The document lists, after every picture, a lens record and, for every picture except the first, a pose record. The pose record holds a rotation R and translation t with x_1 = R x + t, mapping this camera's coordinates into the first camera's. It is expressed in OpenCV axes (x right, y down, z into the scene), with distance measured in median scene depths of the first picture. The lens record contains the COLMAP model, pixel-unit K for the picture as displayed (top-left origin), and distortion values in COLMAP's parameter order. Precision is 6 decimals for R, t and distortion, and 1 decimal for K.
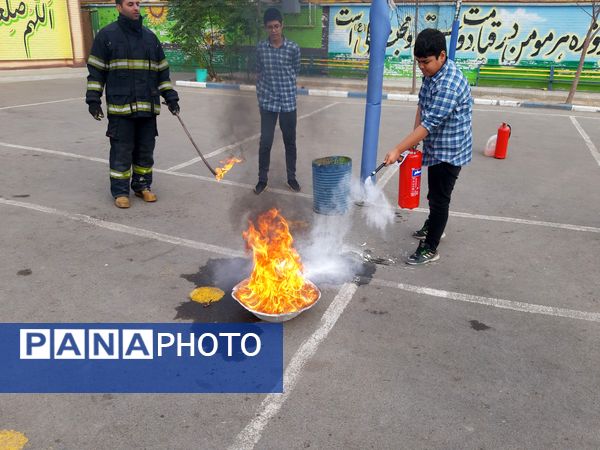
lens RADIAL K [[496.4, 0, 300.0], [0, 496.4, 225.0], [0, 0, 1]] dist [0.050421, -0.084957]
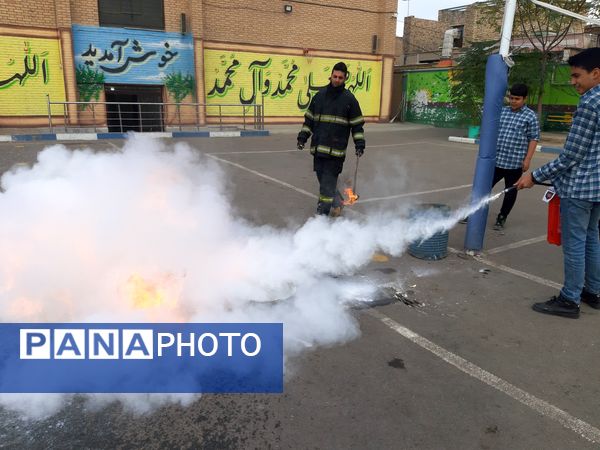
lens RADIAL K [[496.4, 0, 300.0], [0, 496.4, 225.0], [0, 0, 1]] dist [0.050421, -0.084957]
pose [[0.771116, 0.148020, -0.619250, 0.400631], [-0.215705, 0.975818, -0.035353, 0.001800], [0.599043, 0.160837, 0.784397, 0.017780]]
